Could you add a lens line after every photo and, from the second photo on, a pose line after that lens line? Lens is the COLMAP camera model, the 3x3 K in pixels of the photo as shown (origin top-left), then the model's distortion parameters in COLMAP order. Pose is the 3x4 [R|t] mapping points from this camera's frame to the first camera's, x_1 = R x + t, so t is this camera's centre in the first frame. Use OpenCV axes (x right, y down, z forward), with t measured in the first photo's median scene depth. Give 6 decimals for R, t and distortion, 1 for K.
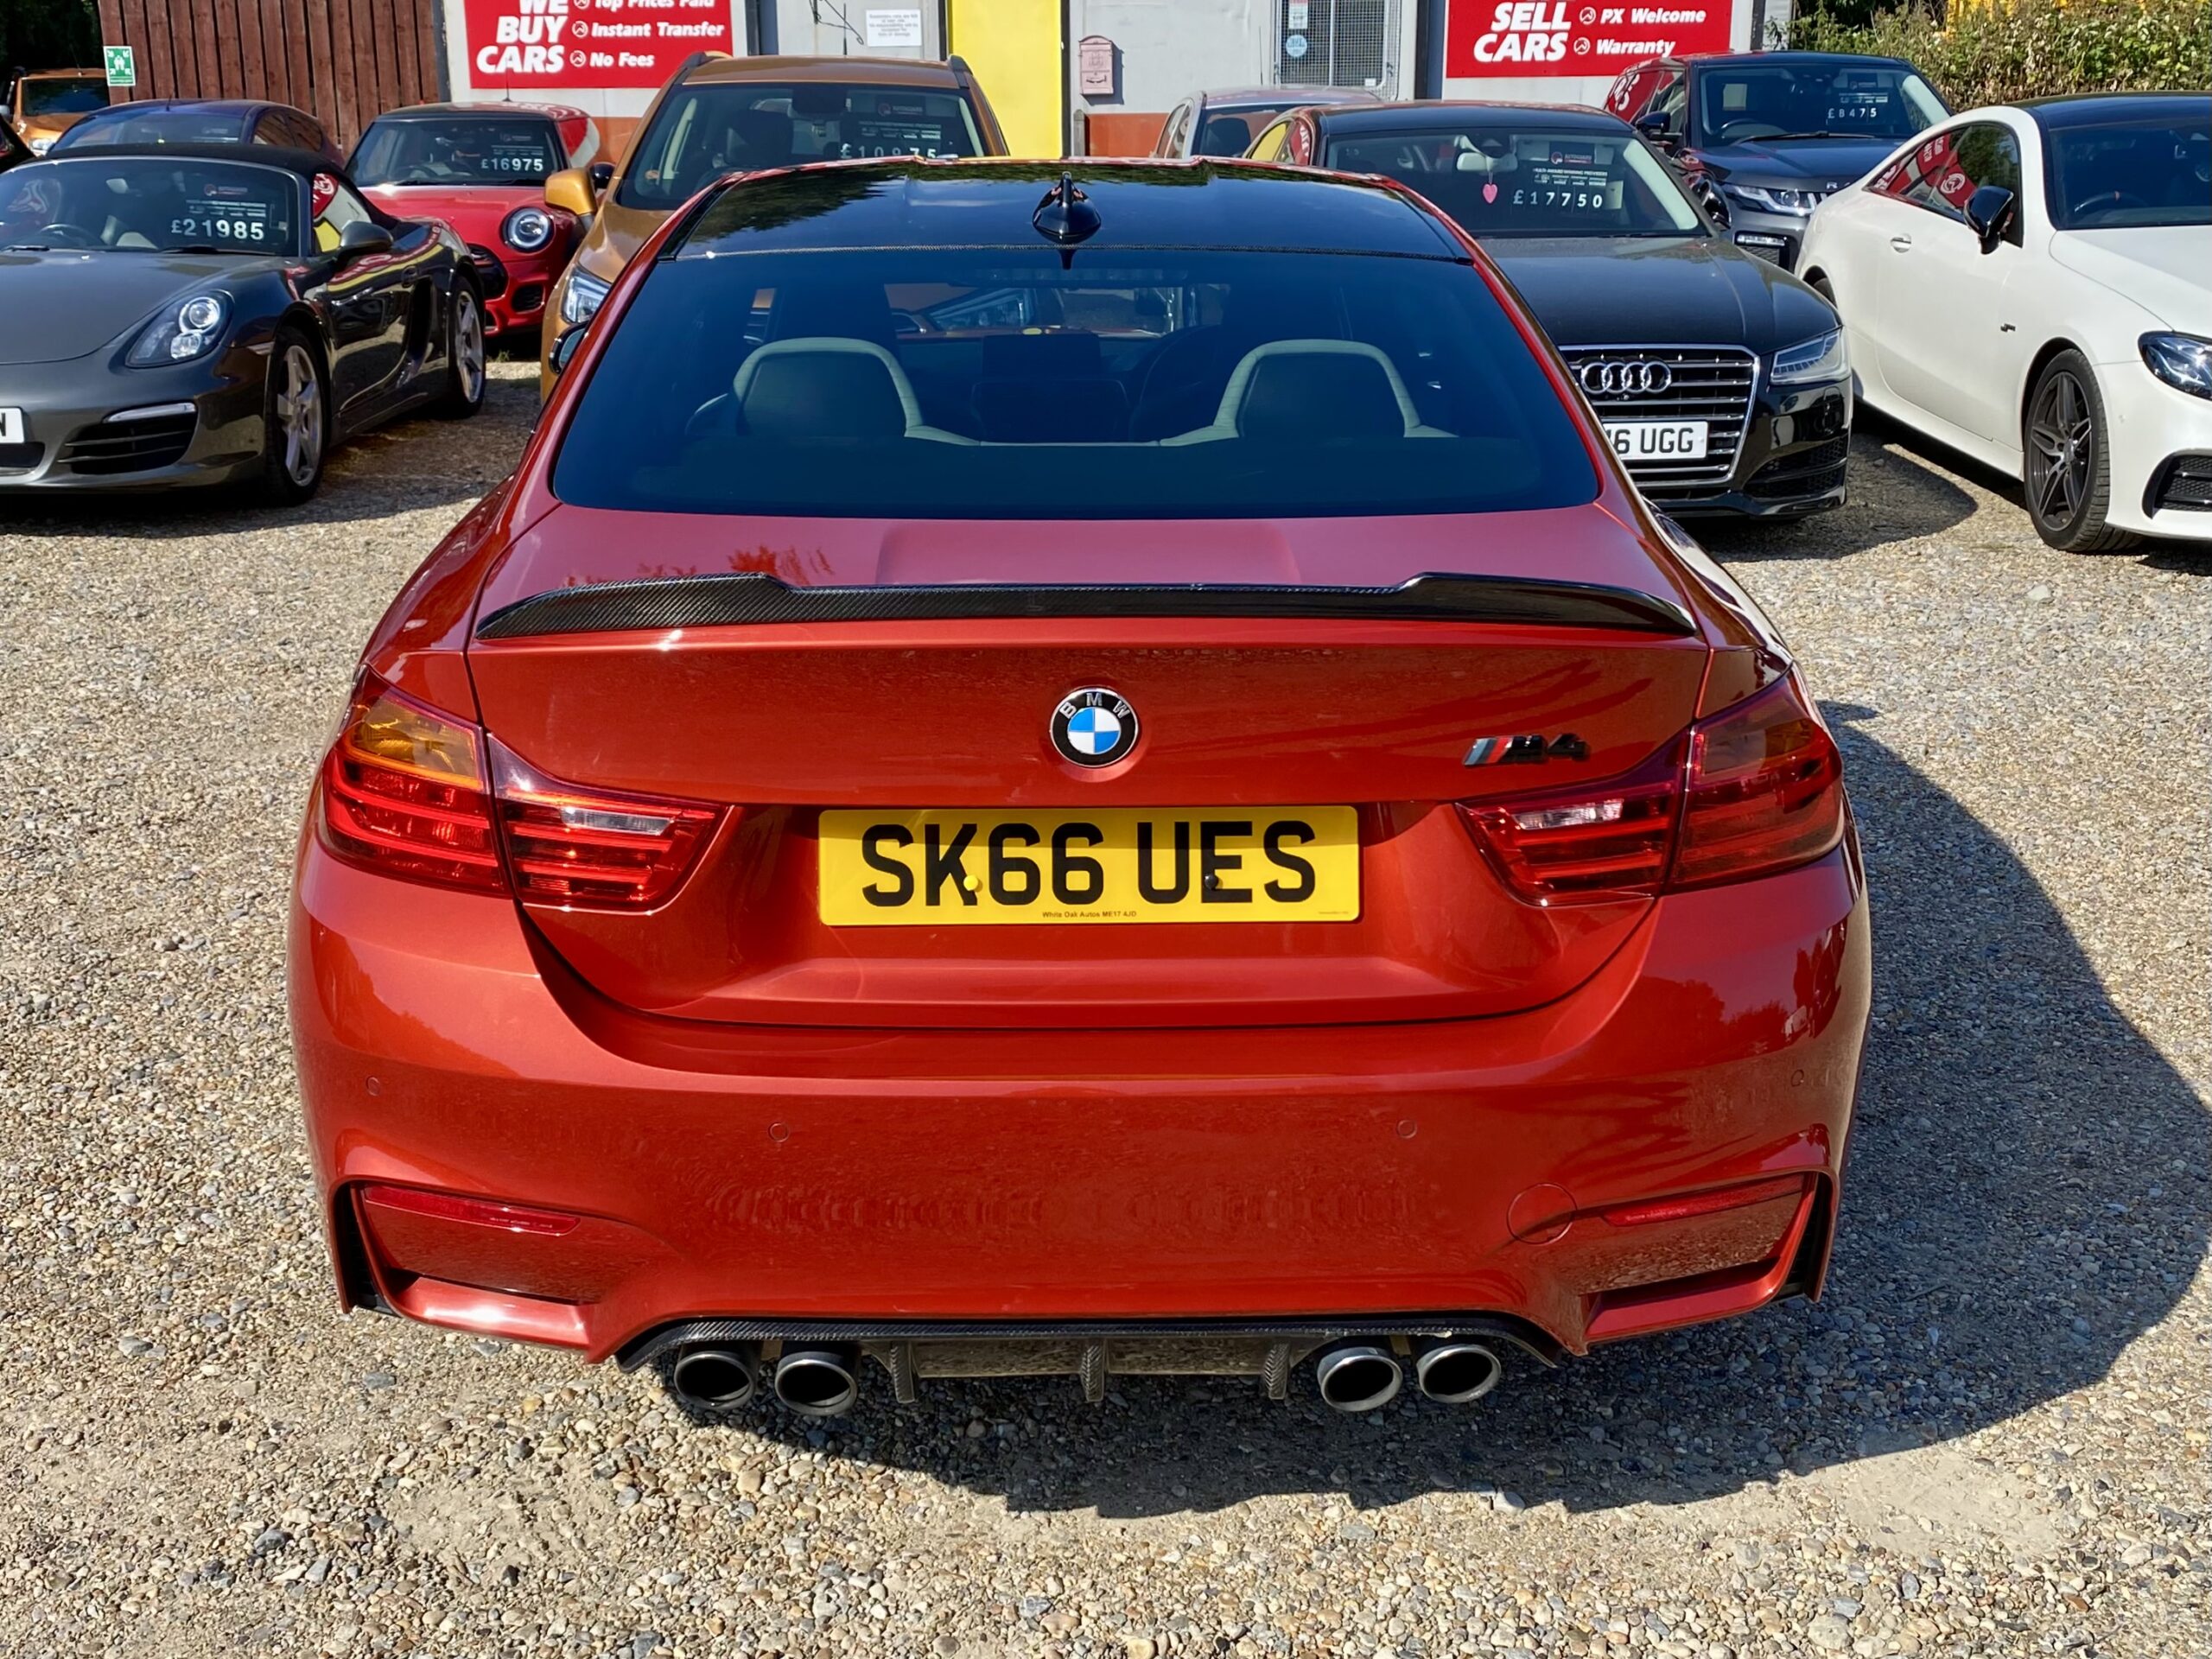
lens RADIAL K [[2336.6, 0, 1097.6], [0, 2336.6, 739.0], [0, 0, 1]] dist [0.034489, -0.058255]
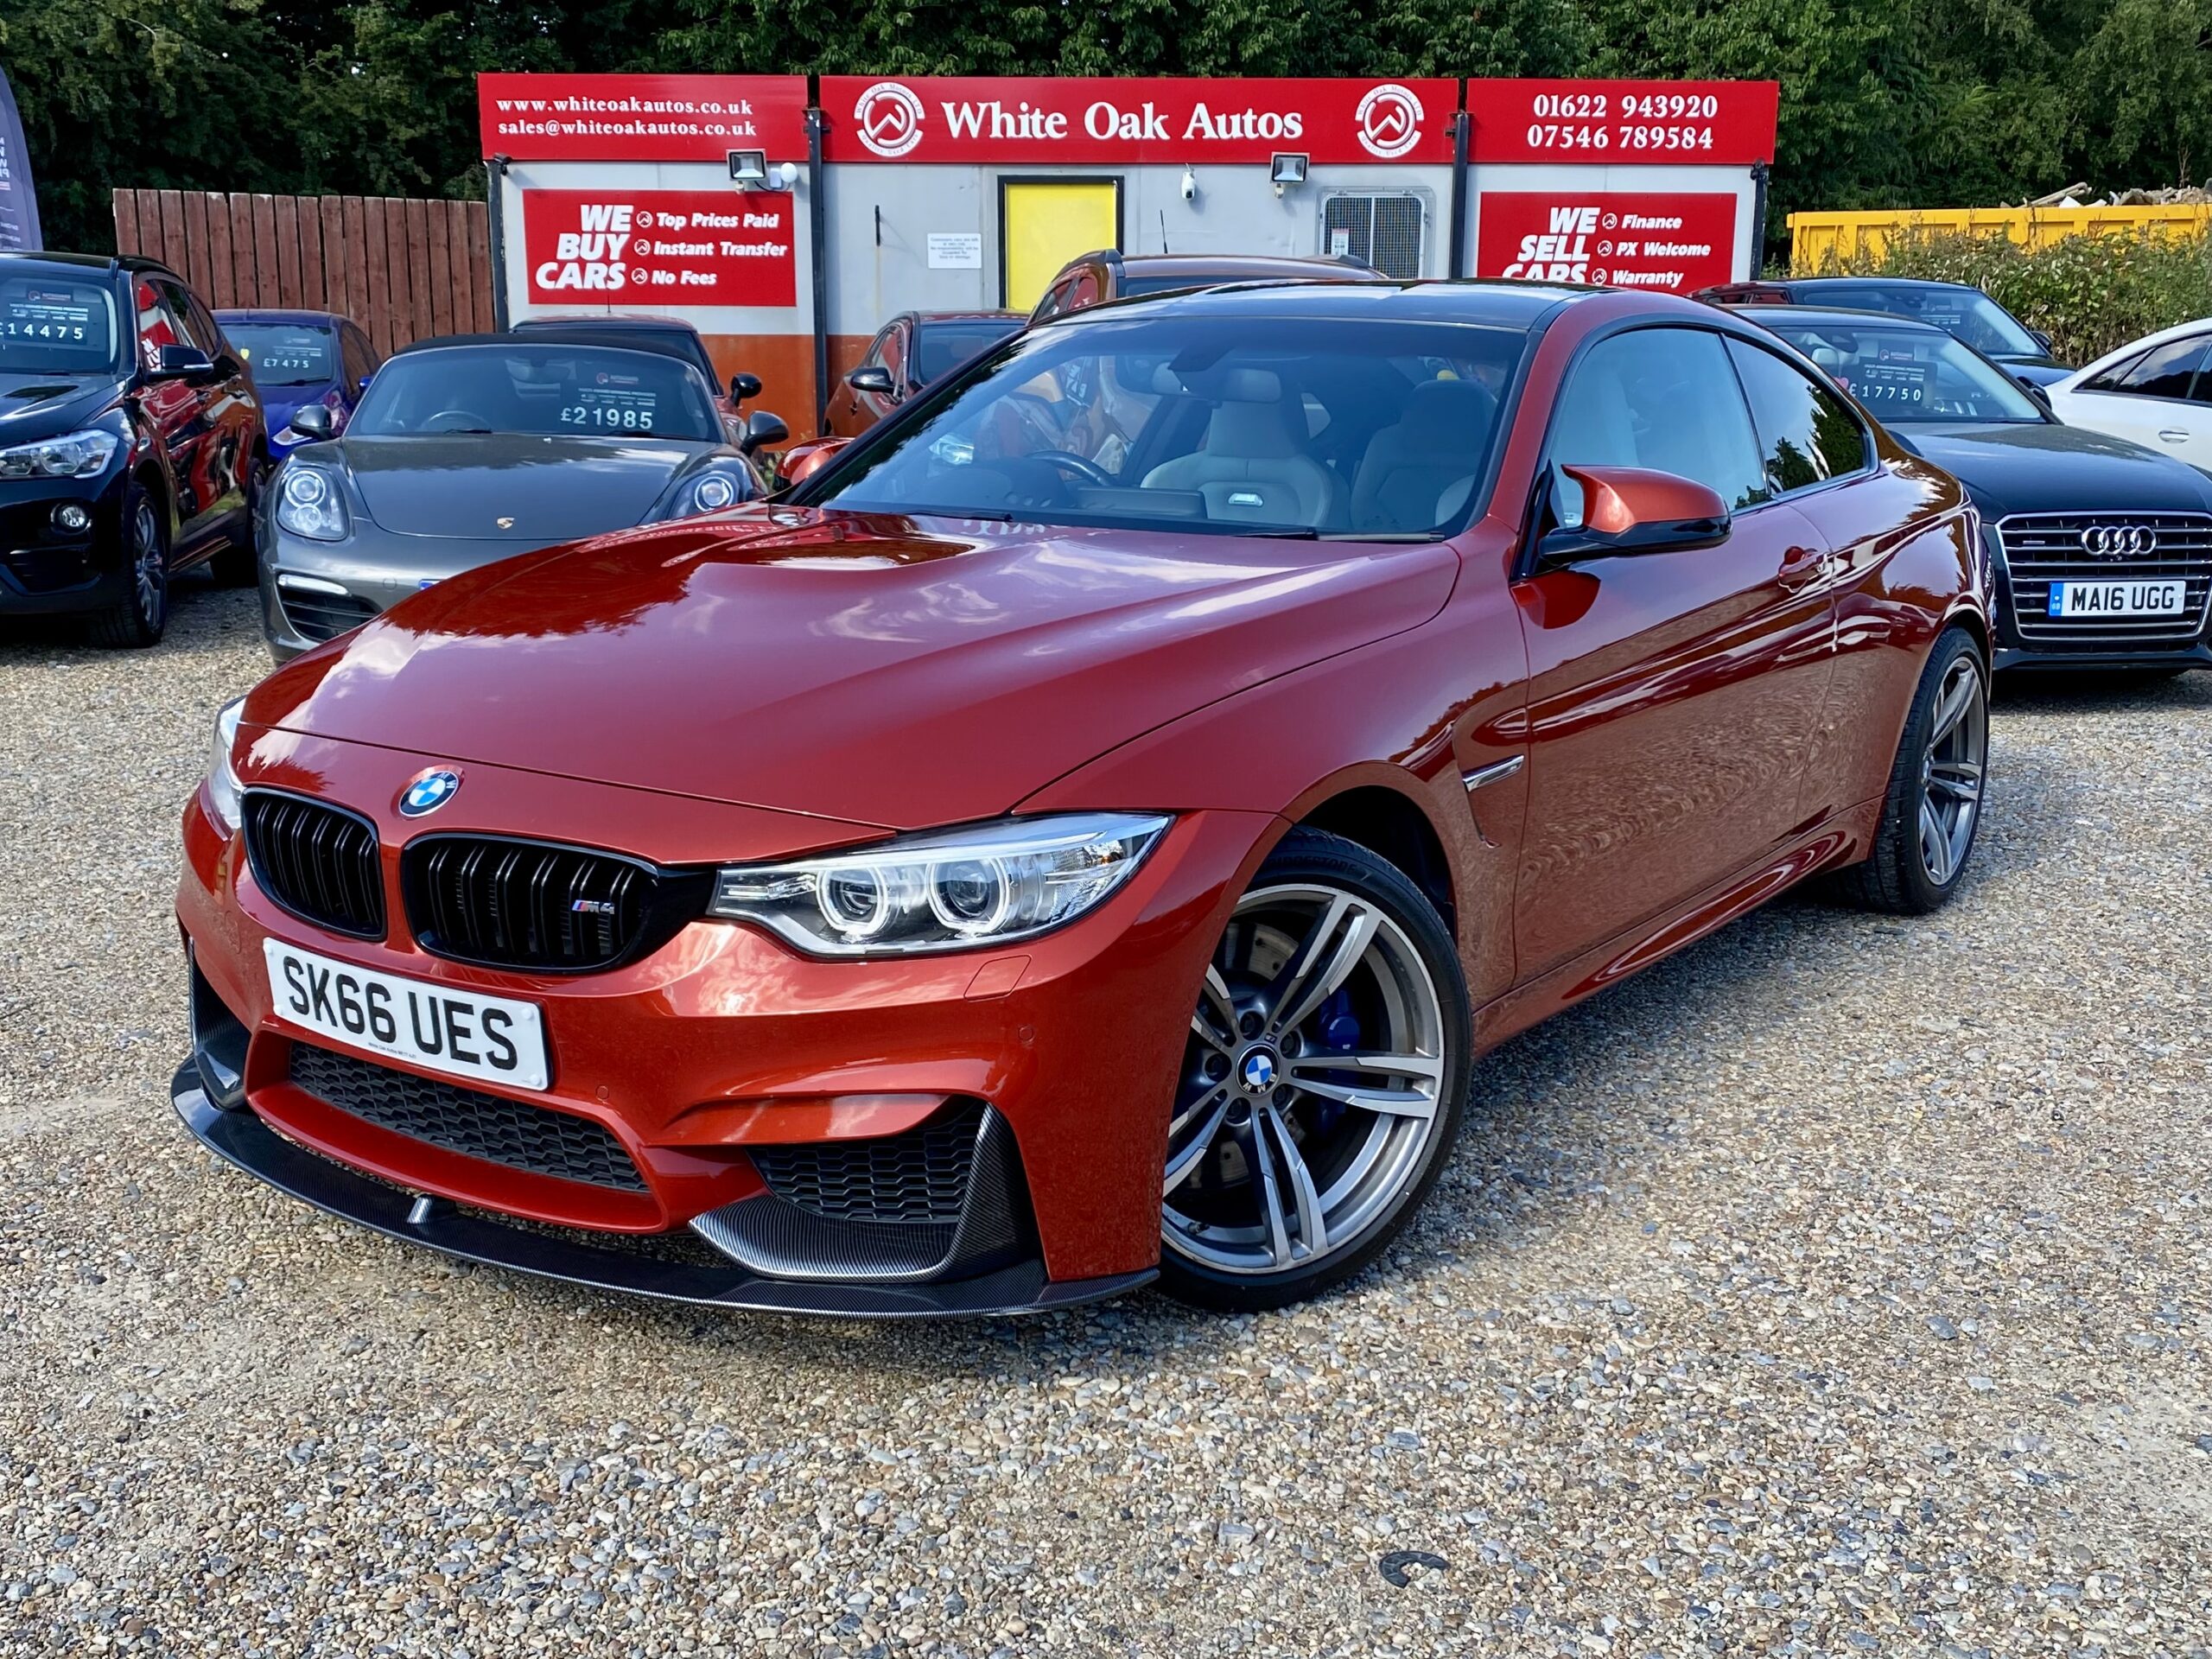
lens RADIAL K [[2267.3, 0, 1142.9], [0, 2267.3, 866.5], [0, 0, 1]] dist [0.062176, -0.133923]
pose [[0.989558, -0.023617, 0.142186, -0.295865], [0.029576, 0.998764, -0.039942, 0.021172], [-0.141067, 0.043730, 0.989034, 0.009784]]
